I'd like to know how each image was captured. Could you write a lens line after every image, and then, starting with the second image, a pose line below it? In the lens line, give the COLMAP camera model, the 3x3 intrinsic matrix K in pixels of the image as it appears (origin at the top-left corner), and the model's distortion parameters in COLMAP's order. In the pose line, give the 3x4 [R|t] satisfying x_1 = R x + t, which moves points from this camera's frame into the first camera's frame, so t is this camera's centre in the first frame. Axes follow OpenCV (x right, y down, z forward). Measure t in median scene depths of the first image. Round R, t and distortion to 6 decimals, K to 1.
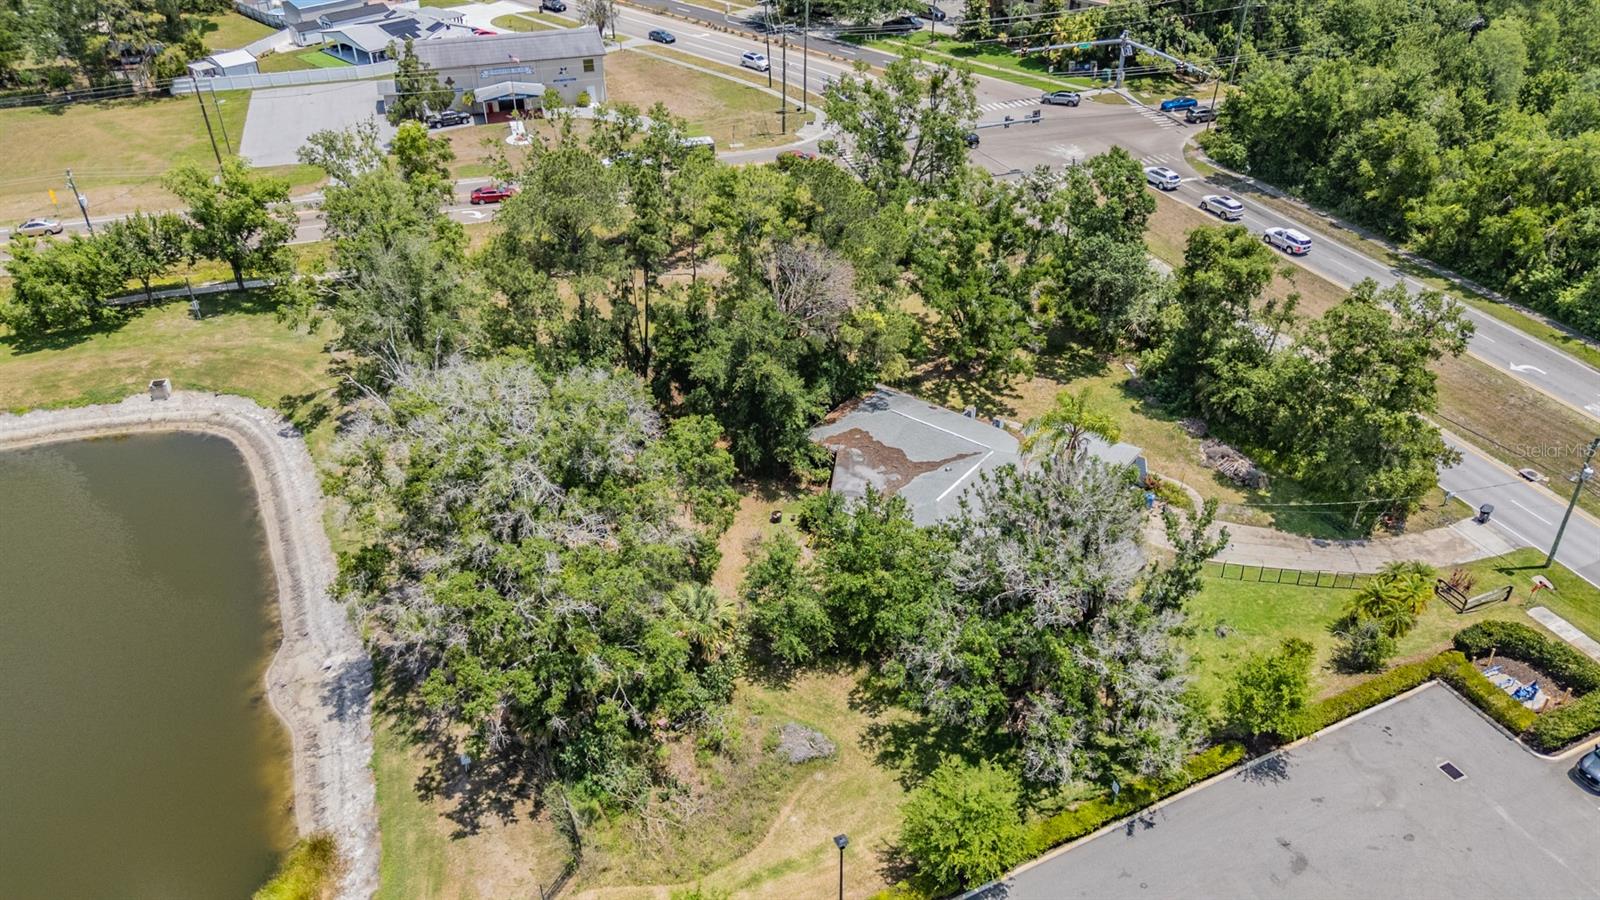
lens RADIAL K [[1182.4, 0, 801.0], [0, 1182.4, 451.7], [0, 0, 1]] dist [0.055873, -0.045917]
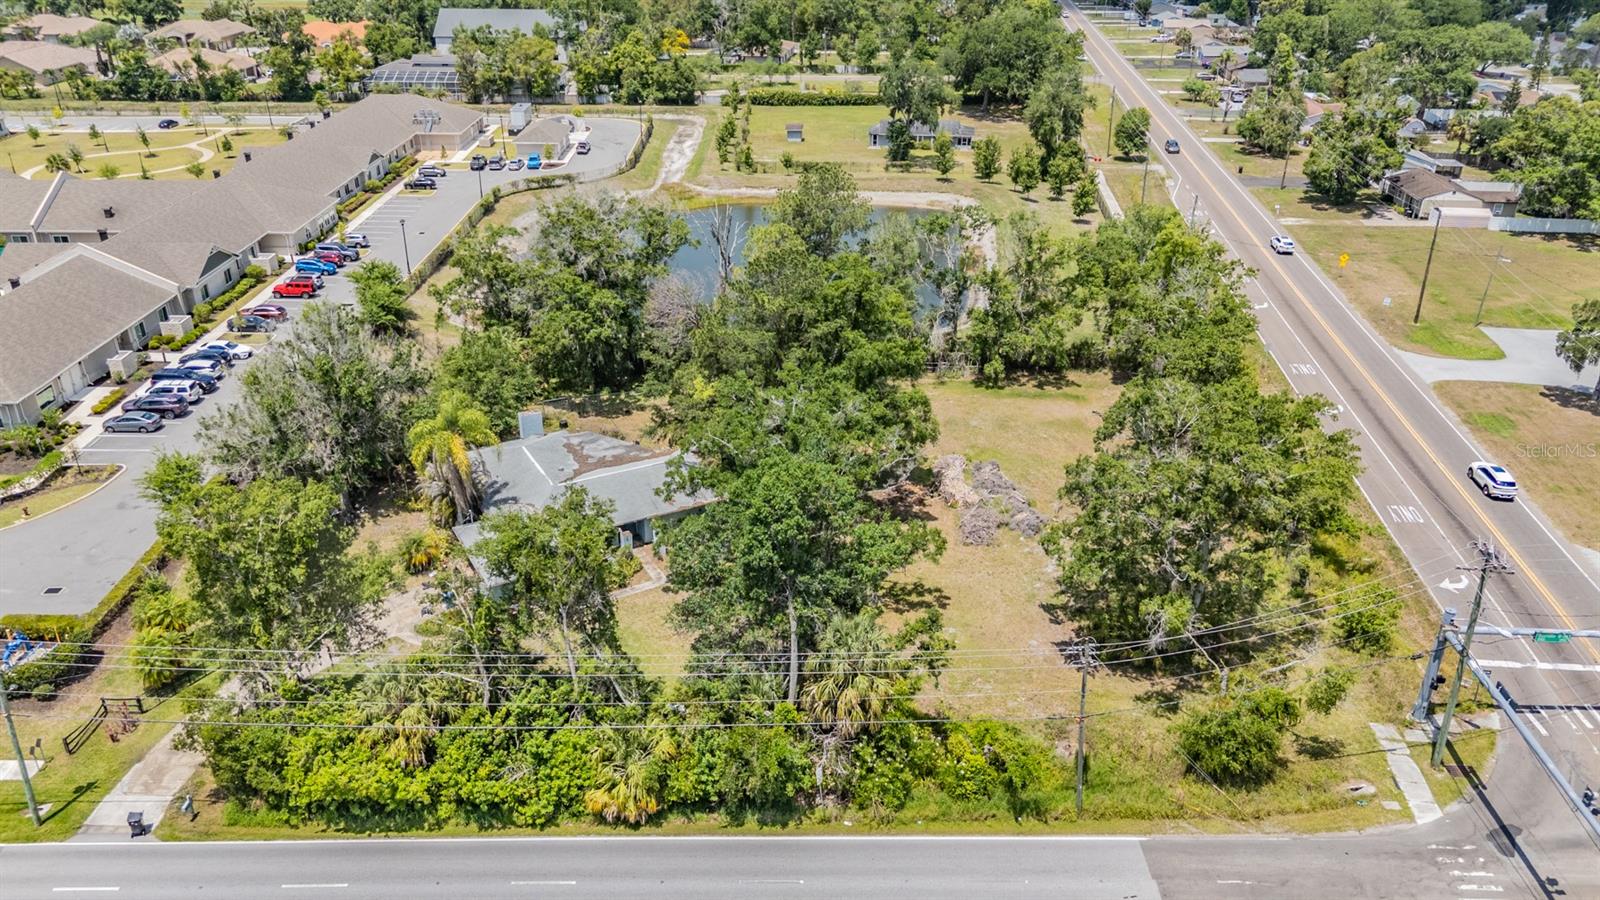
lens RADIAL K [[1182.4, 0, 801.0], [0, 1182.4, 451.7], [0, 0, 1]] dist [0.055873, -0.045917]
pose [[-0.404404, 0.400192, -0.822377, 0.733863], [-0.514155, 0.644162, 0.566304, -0.576618], [0.756374, 0.651845, -0.054741, 0.956215]]
